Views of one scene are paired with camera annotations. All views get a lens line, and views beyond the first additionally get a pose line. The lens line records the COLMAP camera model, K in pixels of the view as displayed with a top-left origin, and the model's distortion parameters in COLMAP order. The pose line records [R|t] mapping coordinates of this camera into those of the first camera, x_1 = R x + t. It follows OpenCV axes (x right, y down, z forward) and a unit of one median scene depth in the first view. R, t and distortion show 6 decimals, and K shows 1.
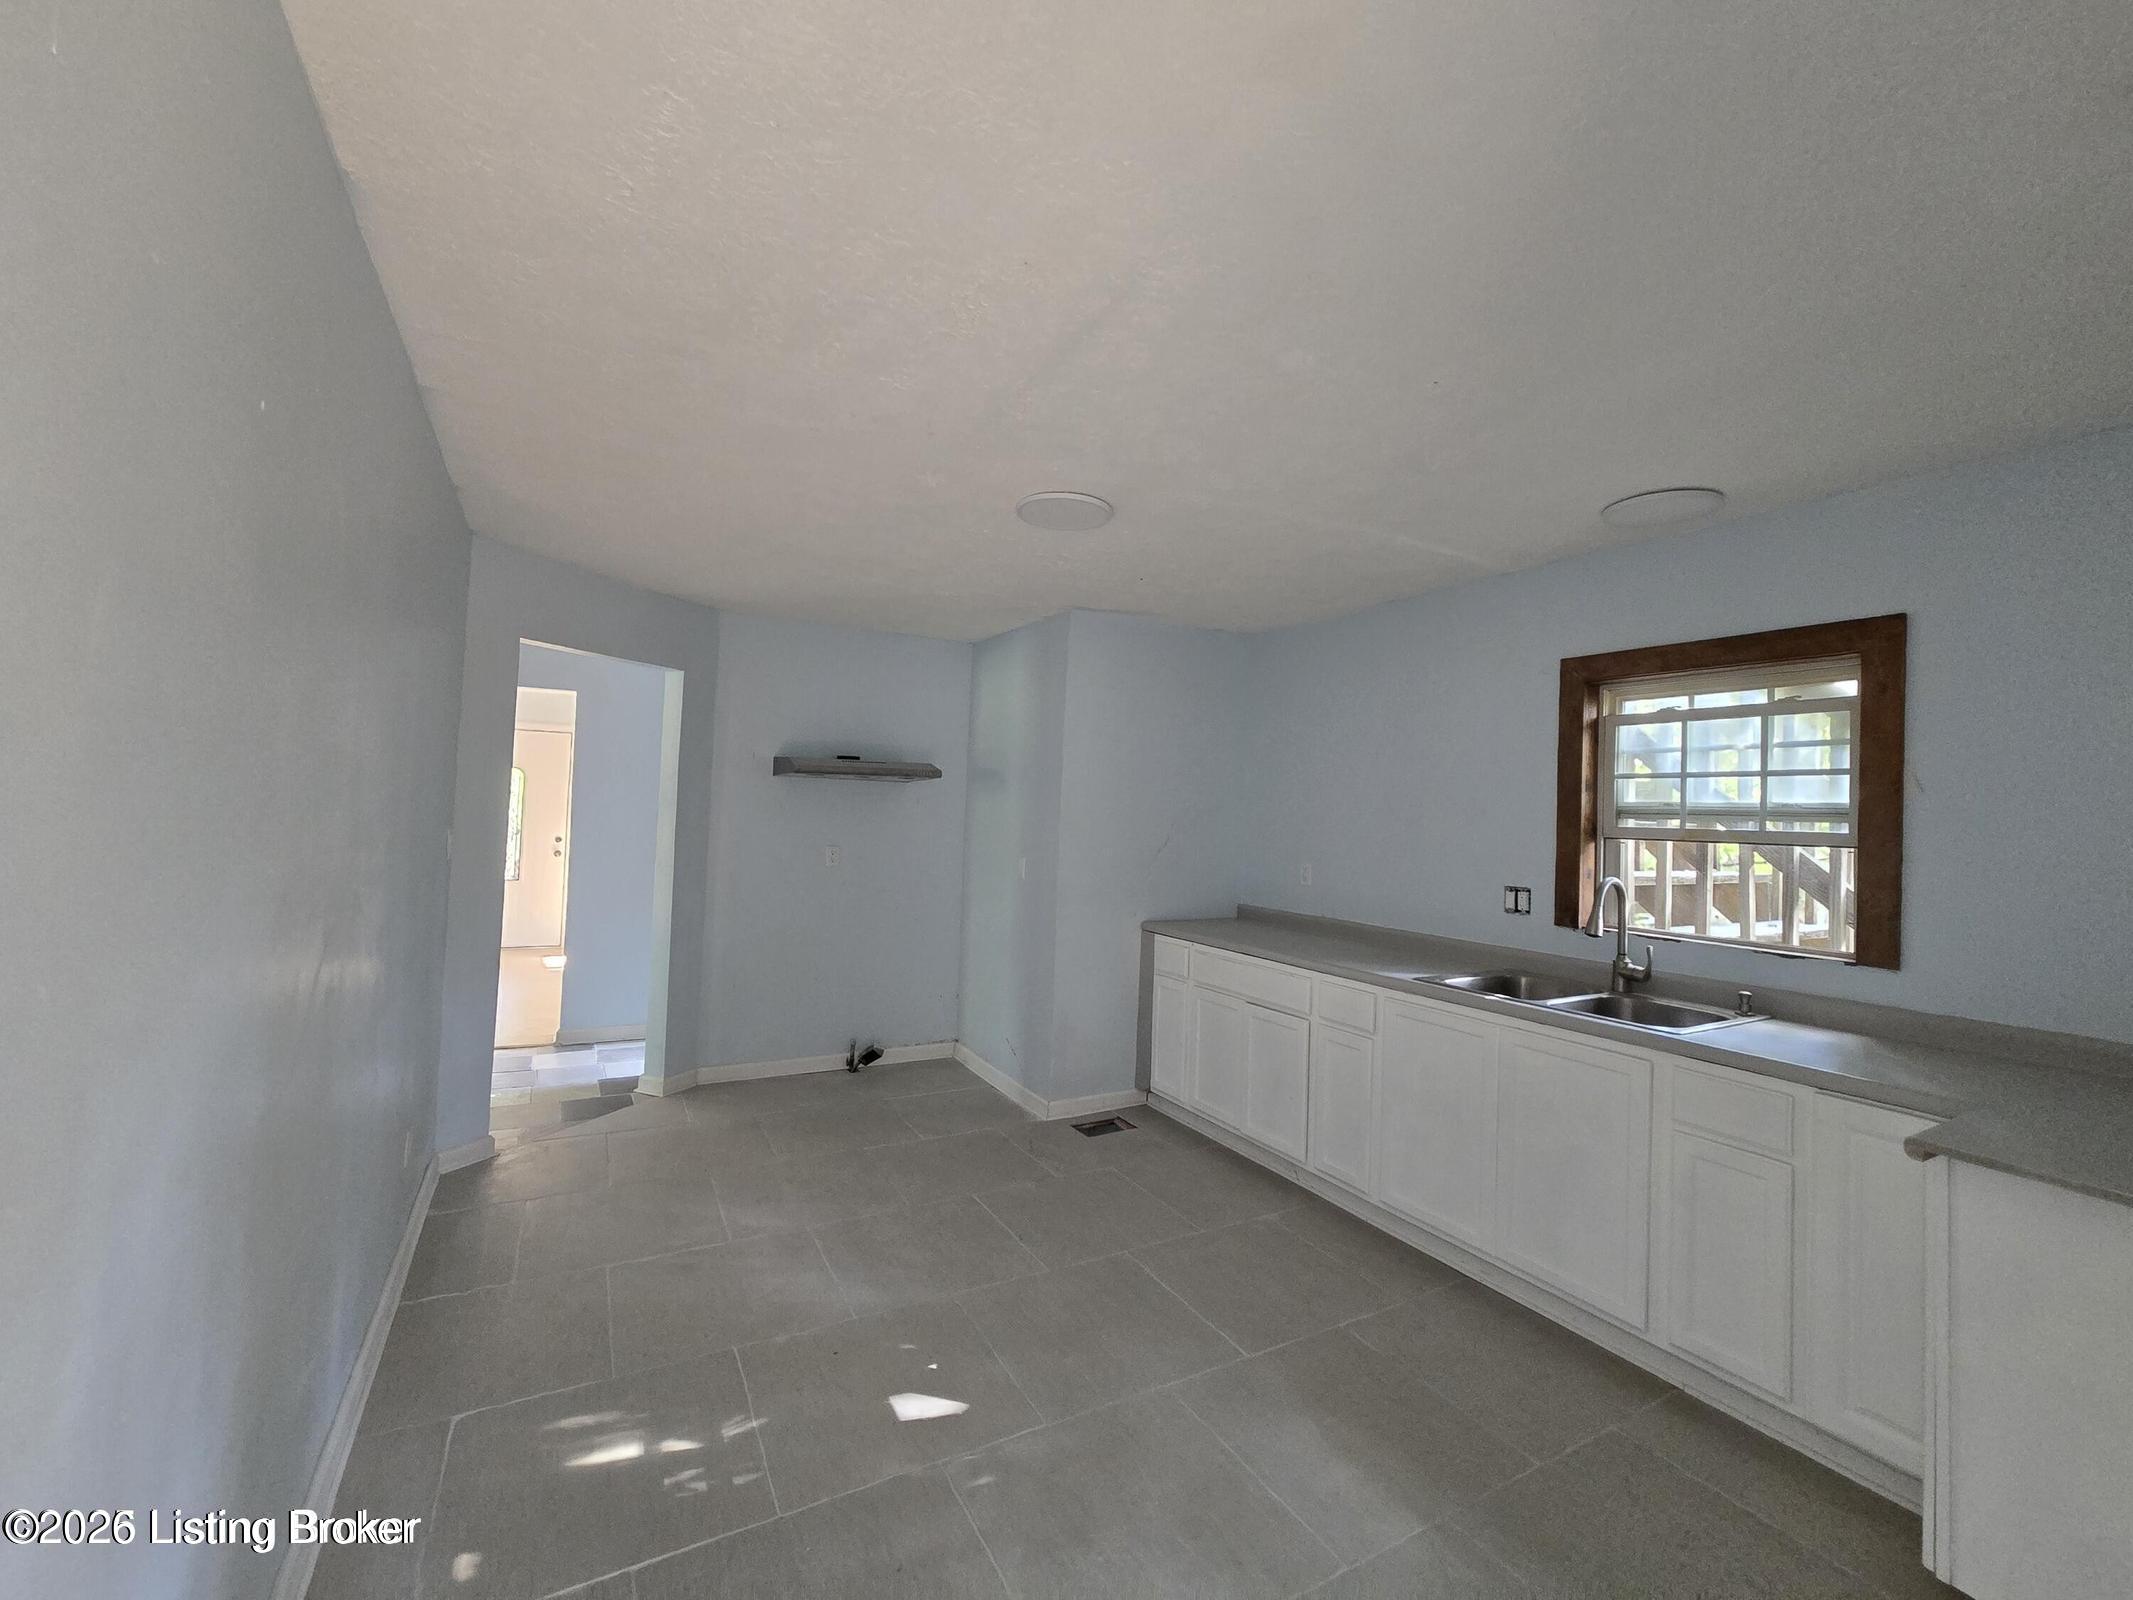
lens RADIAL K [[864.7, 0, 1066.5], [0, 864.7, 800.0], [0, 0, 1]] dist [-0.002467, -0.000252]
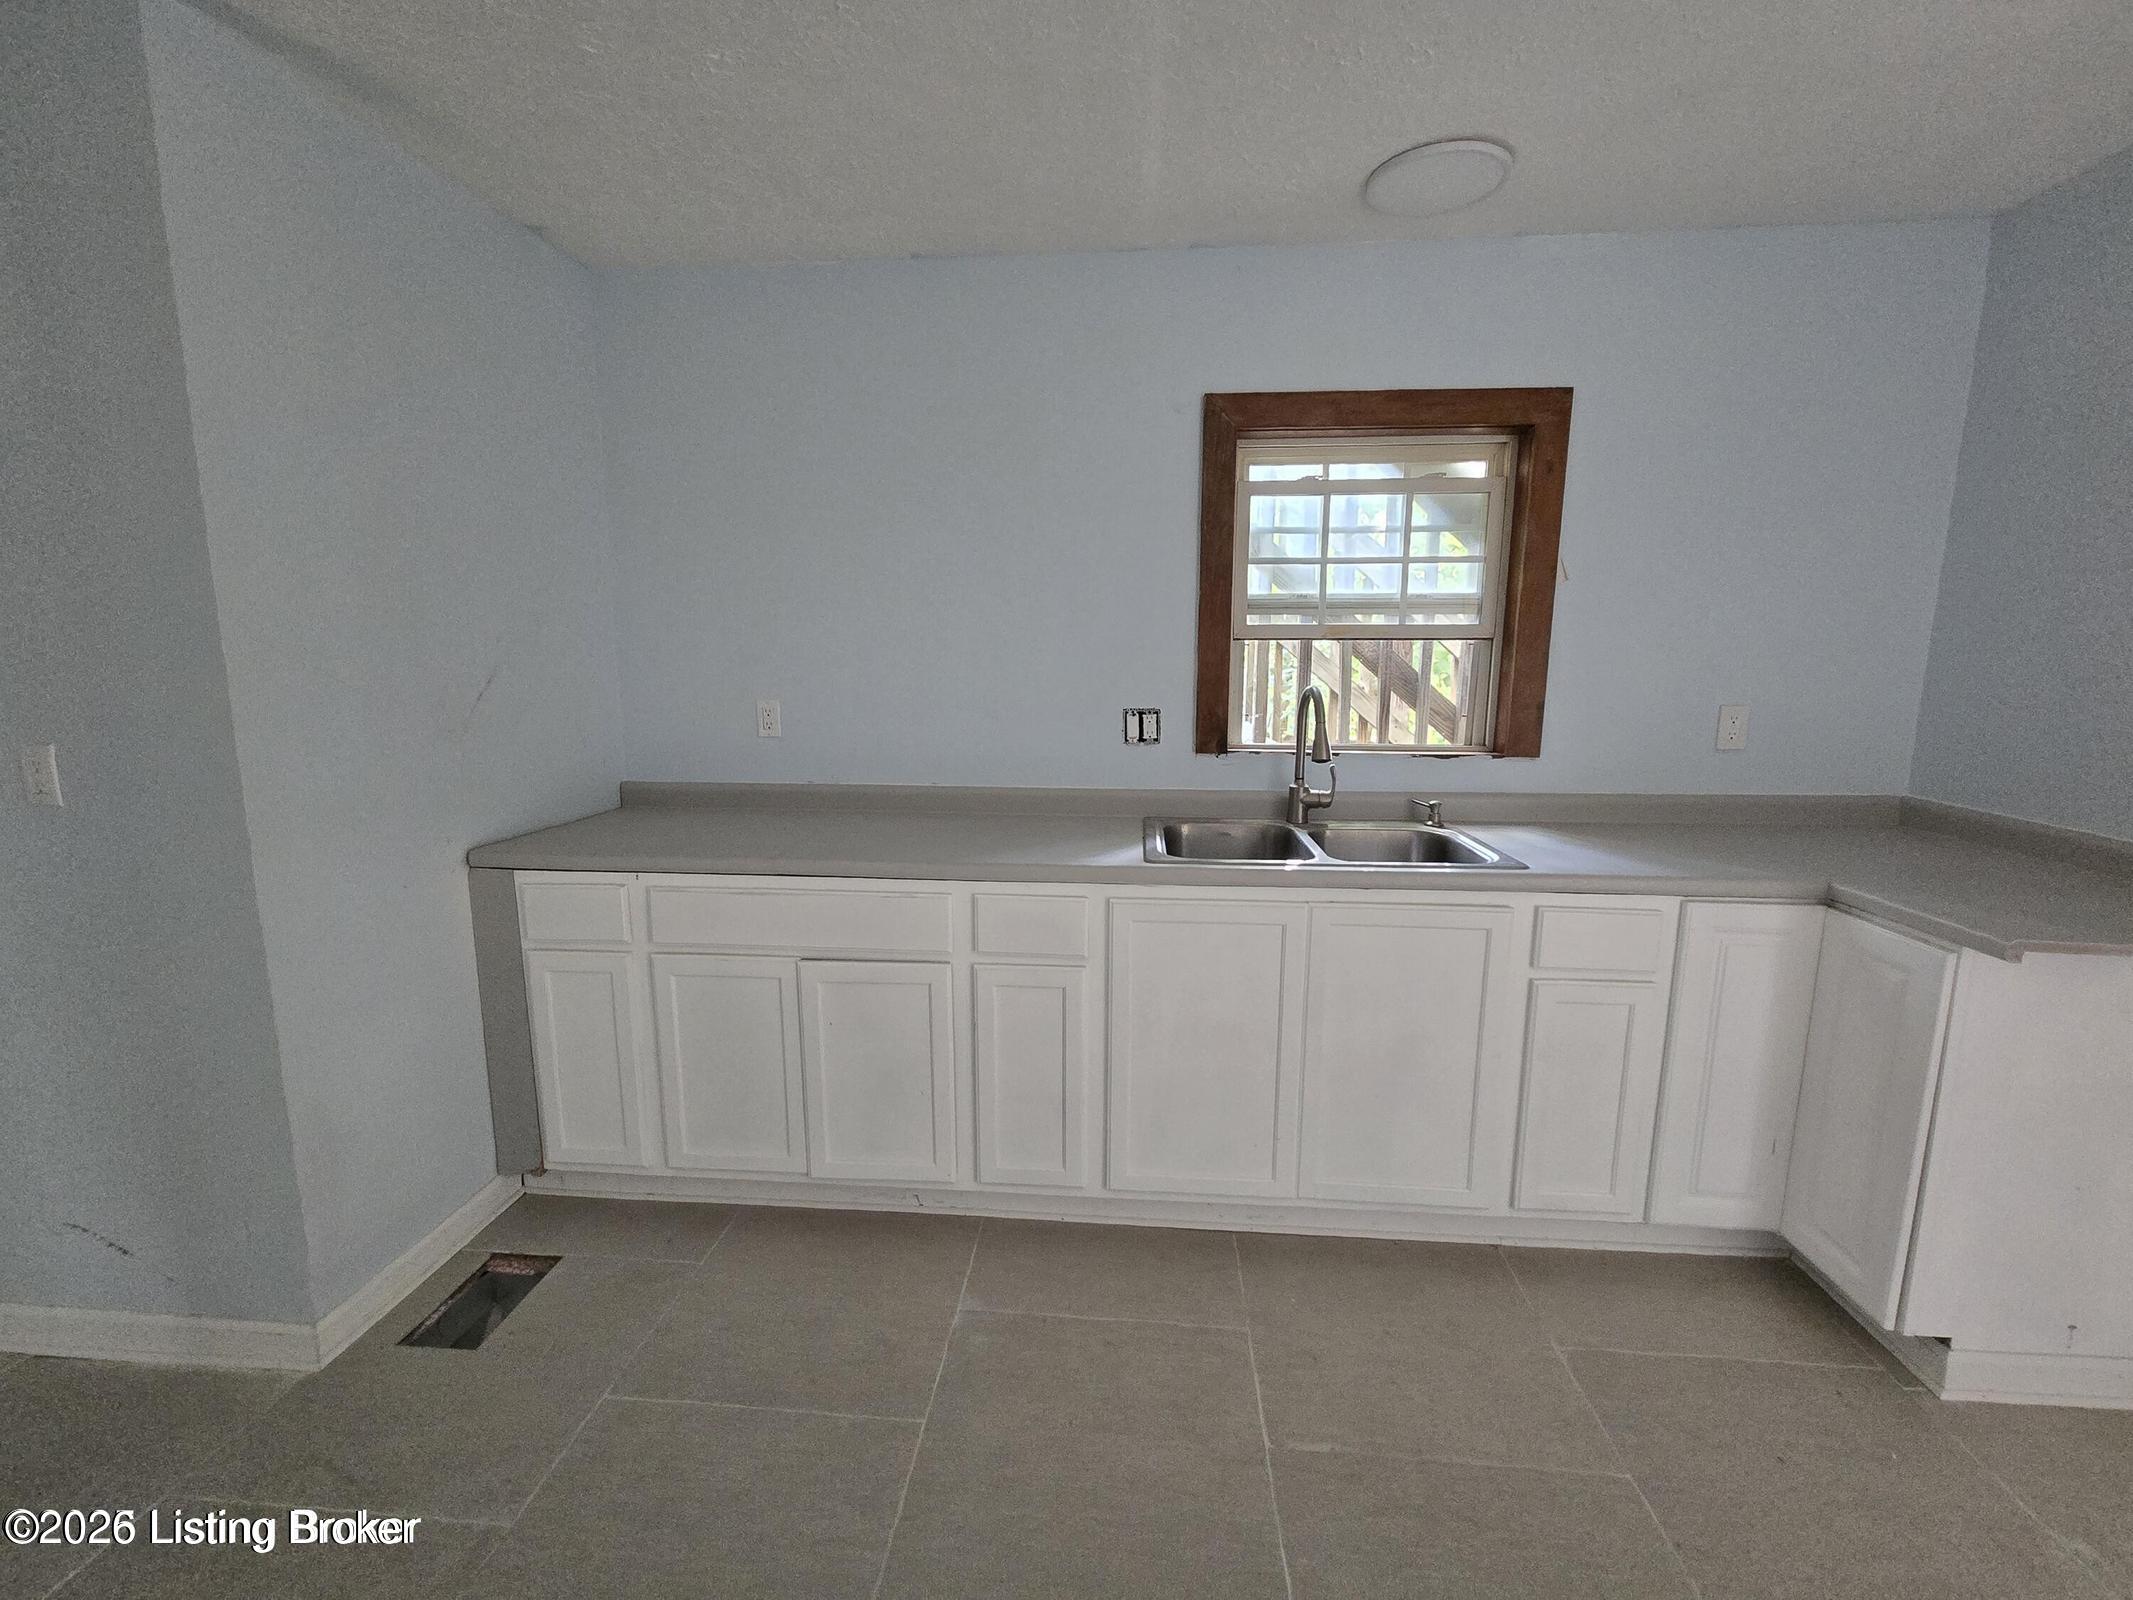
lens RADIAL K [[864.7, 0, 1066.5], [0, 864.7, 800.0], [0, 0, 1]] dist [-0.002467, -0.000252]
pose [[0.561488, -0.164195, 0.811031, -0.149625], [0.002970, 0.980509, 0.196450, 0.032692], [-0.827480, -0.107895, 0.551032, 0.678422]]
